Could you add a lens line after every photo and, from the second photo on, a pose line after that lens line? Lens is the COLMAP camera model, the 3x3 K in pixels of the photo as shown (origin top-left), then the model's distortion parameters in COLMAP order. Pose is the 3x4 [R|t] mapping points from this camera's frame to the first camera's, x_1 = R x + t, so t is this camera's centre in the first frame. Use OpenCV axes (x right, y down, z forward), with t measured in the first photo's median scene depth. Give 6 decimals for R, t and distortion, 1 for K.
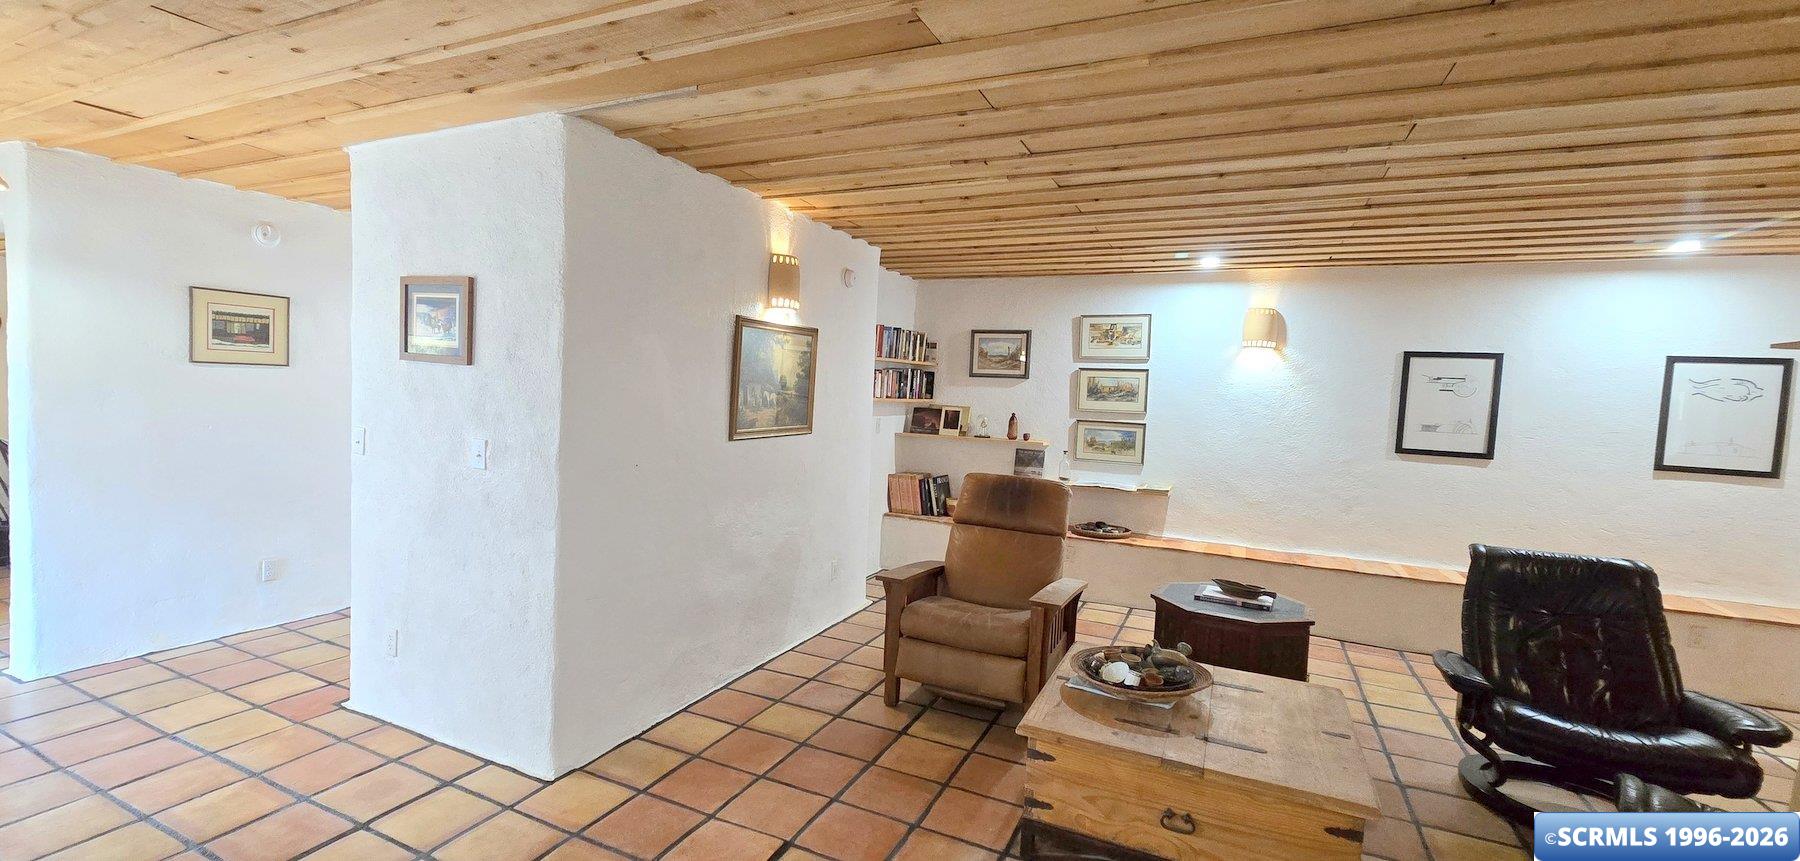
lens RADIAL K [[779.4, 0, 844.6], [0, 779.4, 433.5], [0, 0, 1]] dist [0.000316, 0.000153]
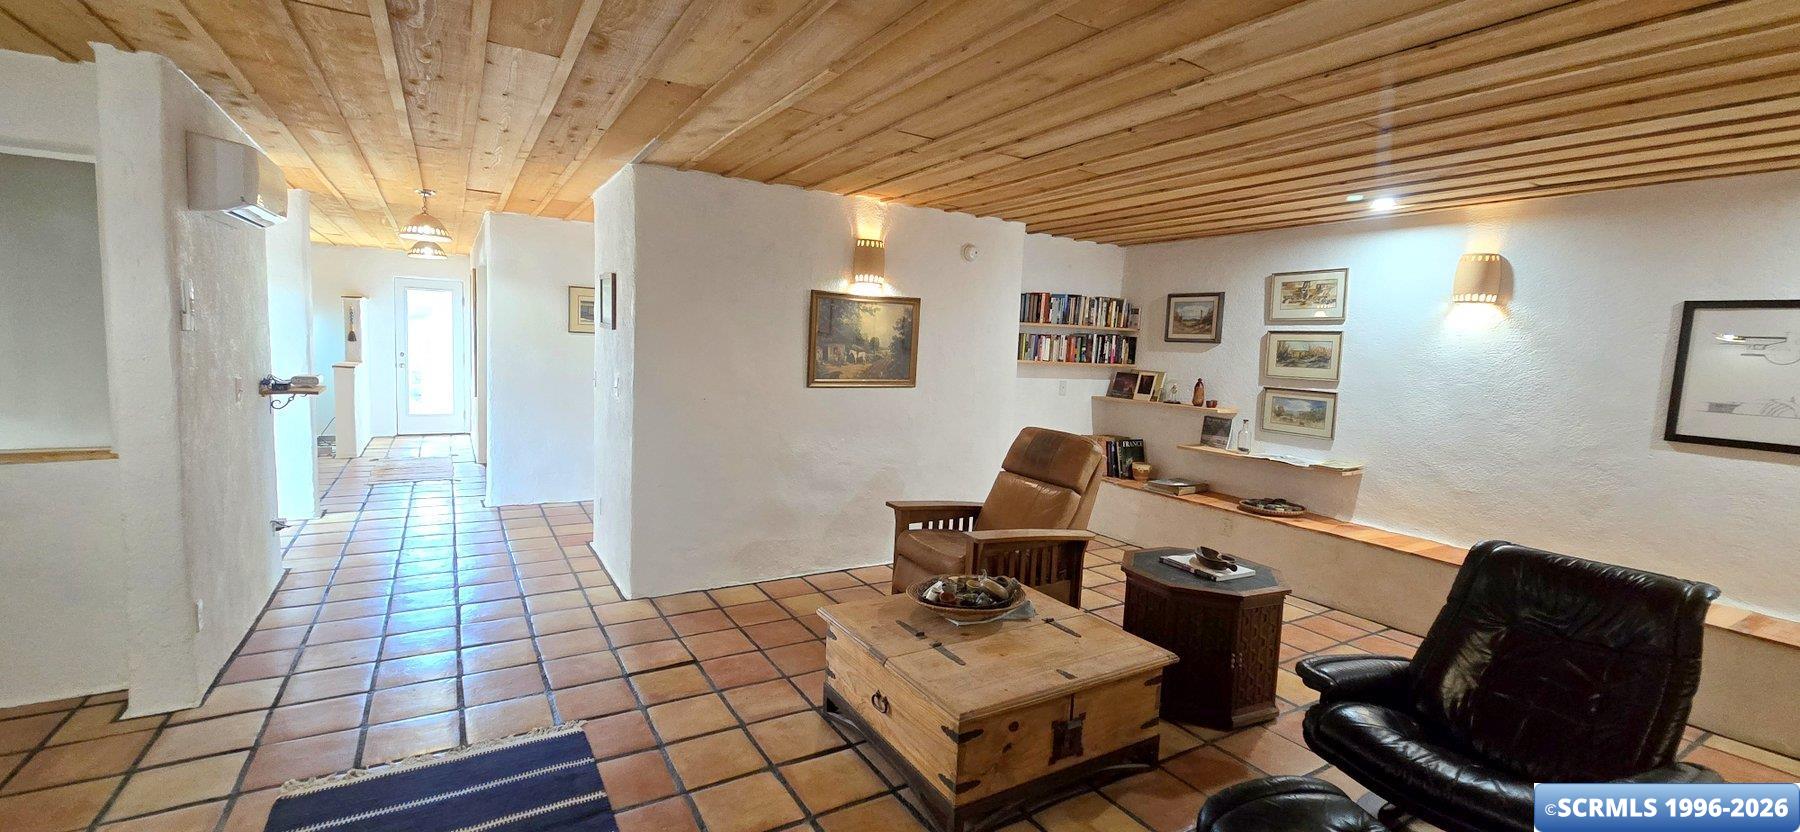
lens RADIAL K [[739.6, 0, 885.5], [0, 739.6, 412.2], [0, 0, 1]] dist [-0.001622, 0.000092]
pose [[0.845053, 0.046030, -0.532697, 0.529651], [-0.041103, 0.998932, 0.021113, 0.016487], [0.533100, 0.004054, 0.846043, 0.024590]]
